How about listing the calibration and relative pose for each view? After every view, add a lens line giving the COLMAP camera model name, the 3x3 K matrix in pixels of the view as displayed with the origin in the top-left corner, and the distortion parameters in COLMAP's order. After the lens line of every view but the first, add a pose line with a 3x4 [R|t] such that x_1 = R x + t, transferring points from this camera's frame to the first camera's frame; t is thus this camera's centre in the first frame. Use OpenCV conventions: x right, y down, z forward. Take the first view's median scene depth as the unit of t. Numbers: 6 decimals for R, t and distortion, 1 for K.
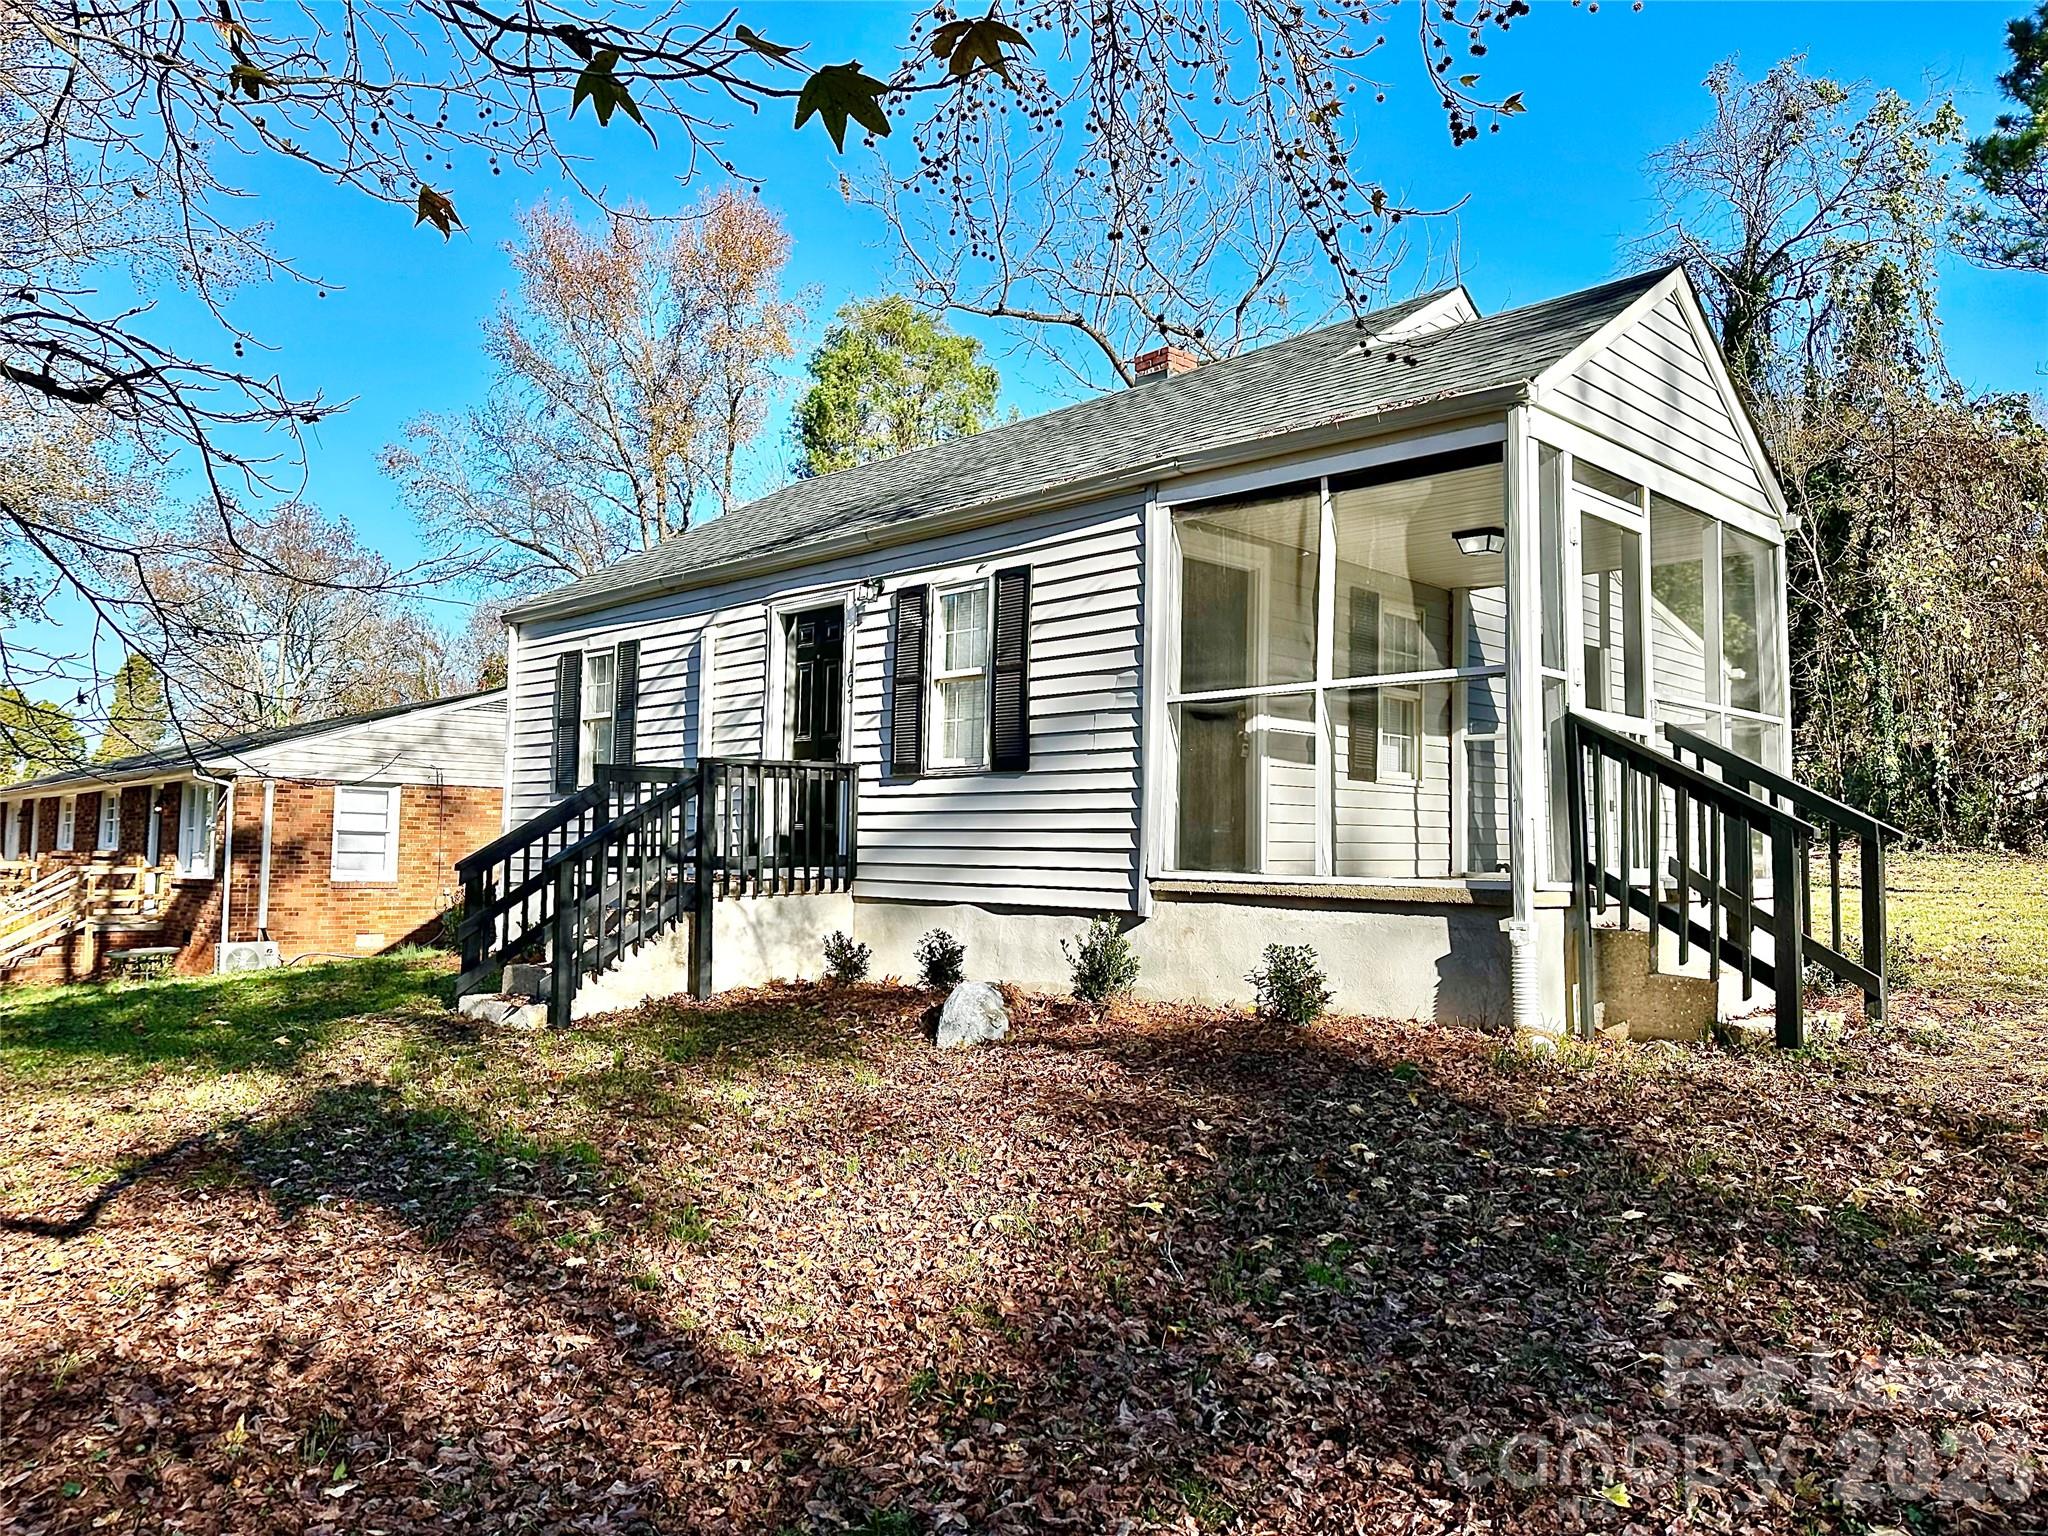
lens RADIAL K [[1451.7, 0, 1014.2], [0, 1451.7, 770.3], [0, 0, 1]] dist [0.040438, -0.007999]
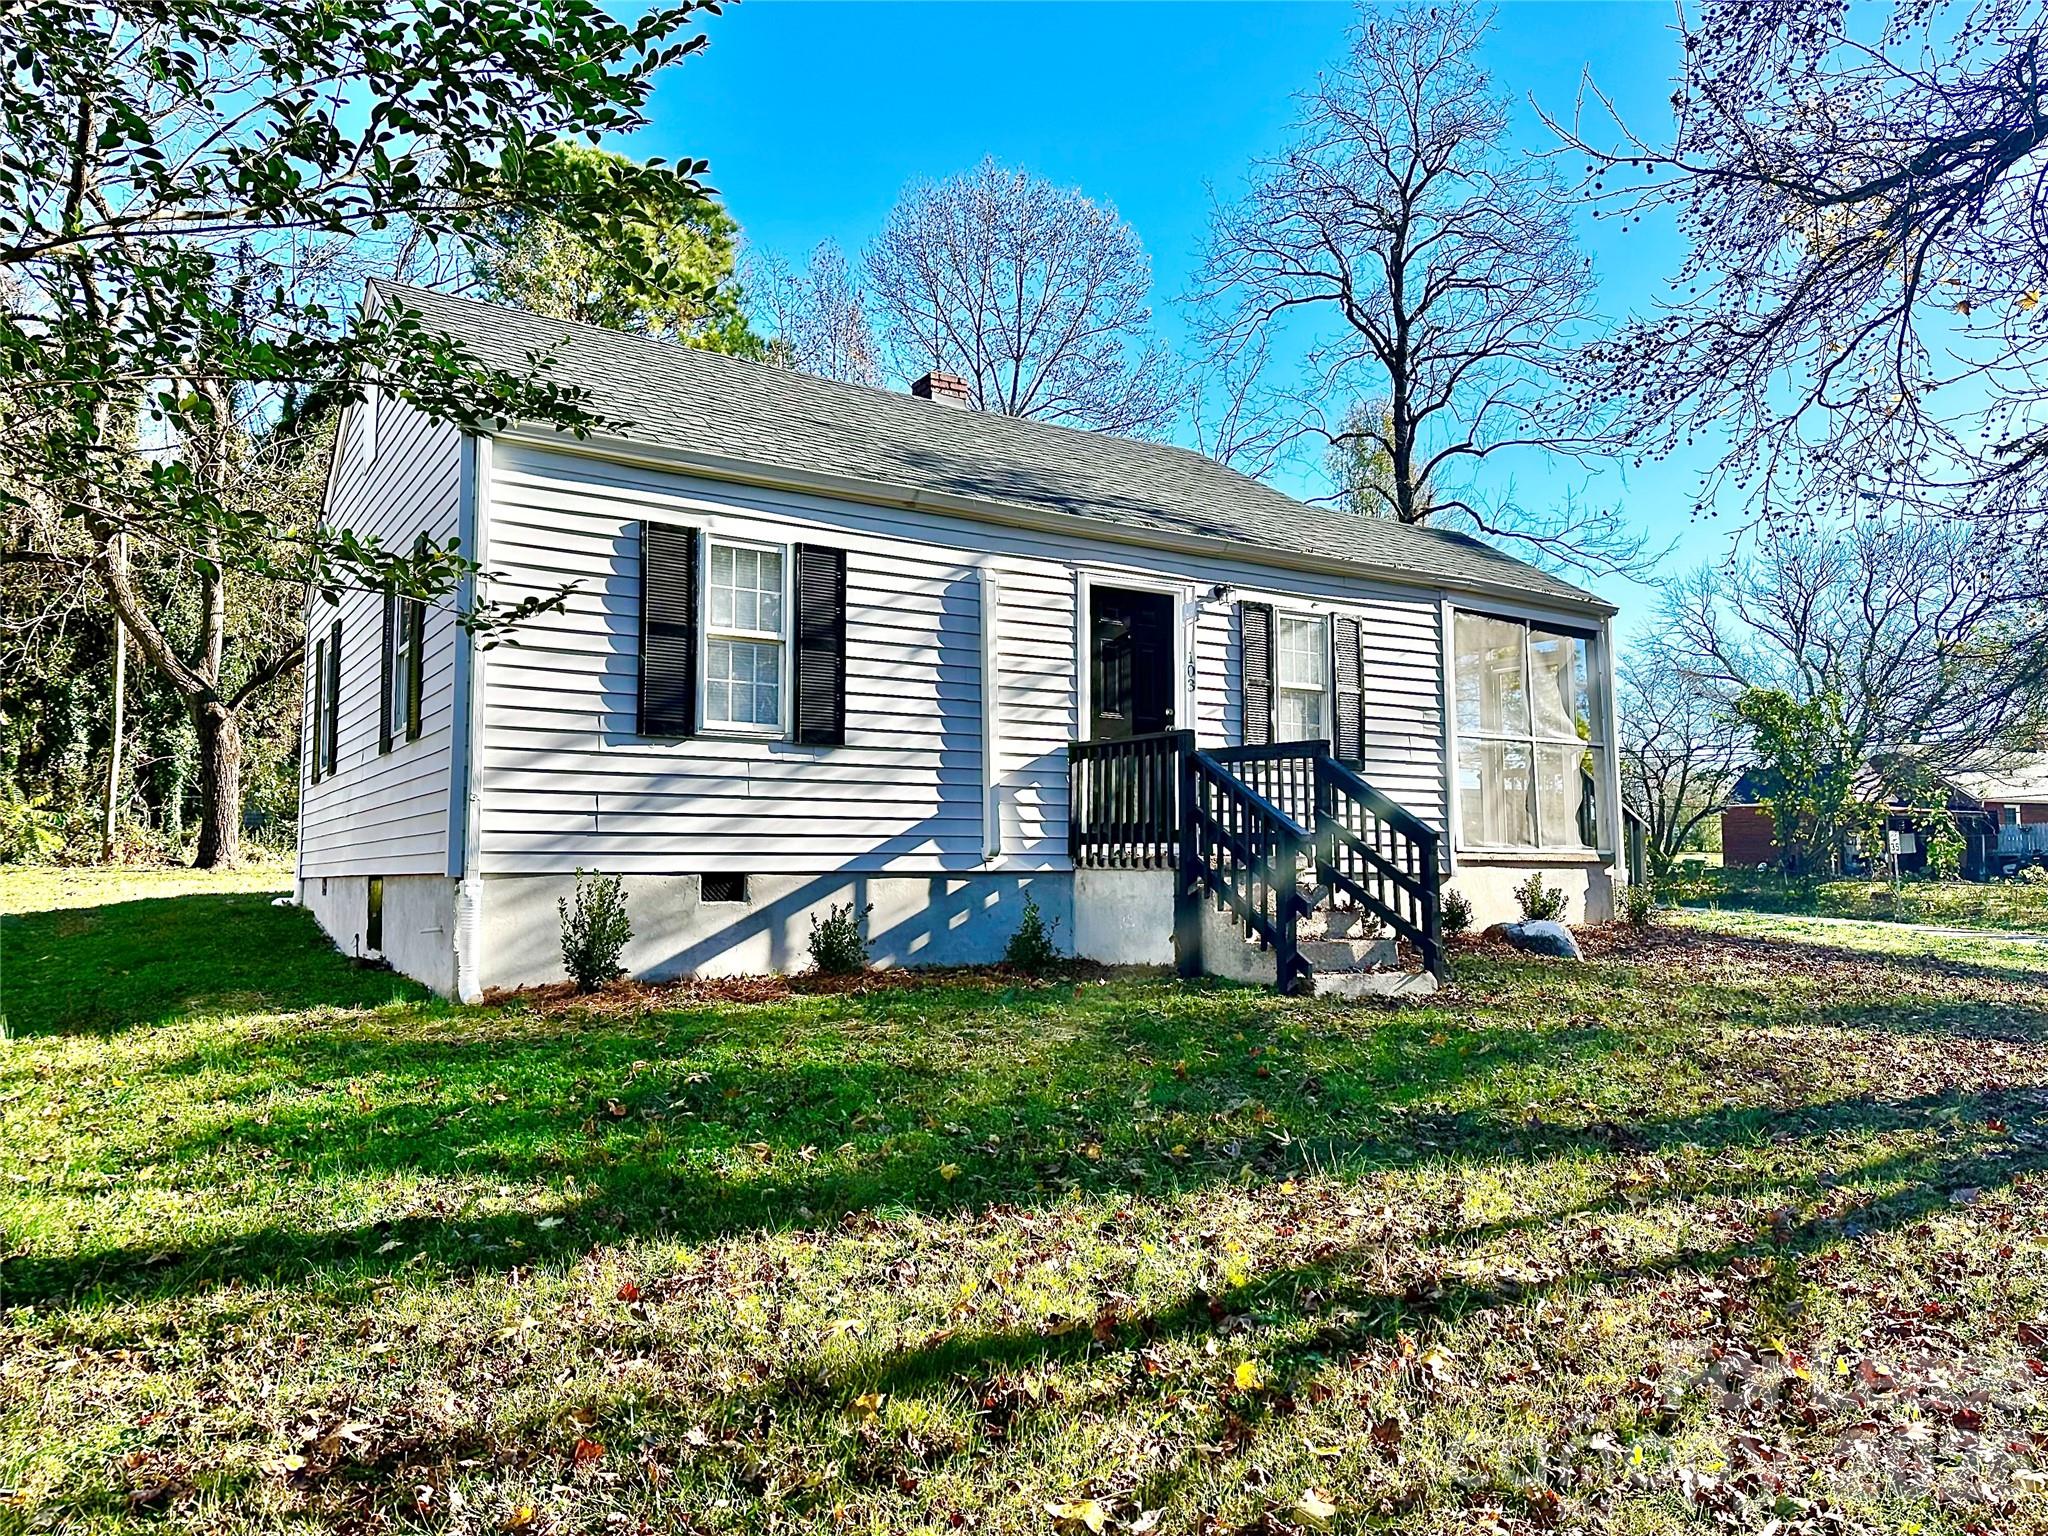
lens RADIAL K [[1451.7, 0, 1023.4], [0, 1451.7, 767.5], [0, 0, 1]] dist [0.040438, -0.007999]
pose [[0.214811, 0.055000, 0.975106, -1.249011], [-0.059467, 0.997297, -0.043152, 0.066766], [-0.974844, -0.048718, 0.217501, 0.934945]]
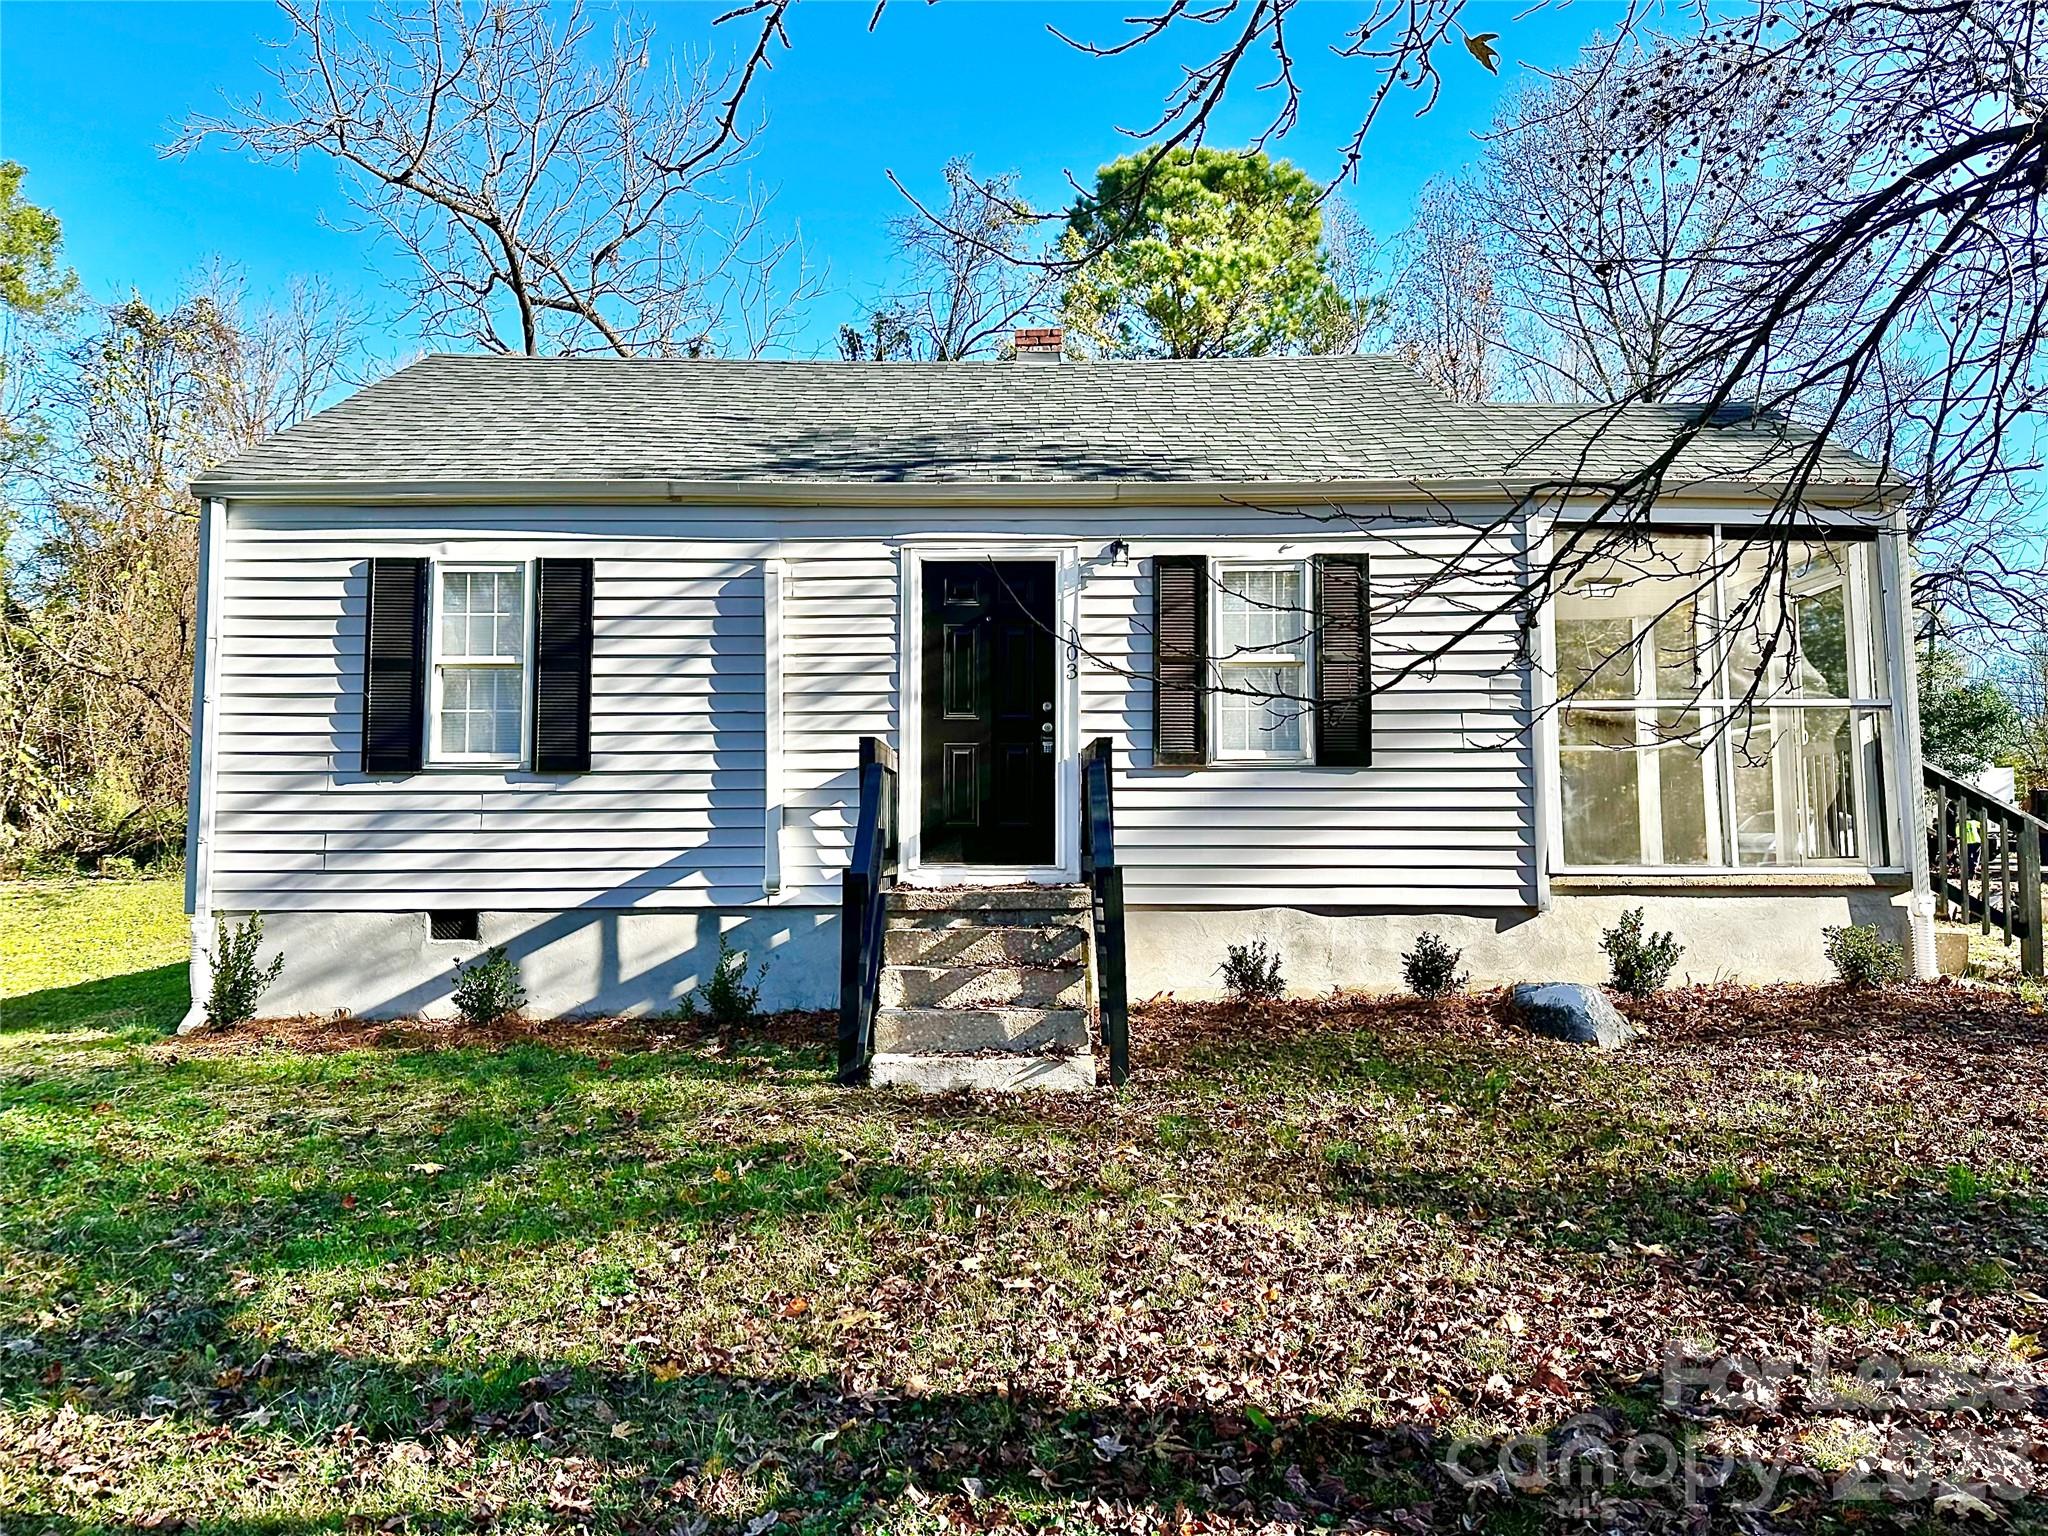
lens RADIAL K [[1451.7, 0, 1023.6], [0, 1451.7, 762.8], [0, 0, 1]] dist [0.040438, -0.007999]
pose [[0.705934, 0.032640, 0.707525, -0.778387], [-0.029707, 0.999423, -0.016465, 0.019096], [-0.707654, -0.009395, 0.706497, 0.439386]]
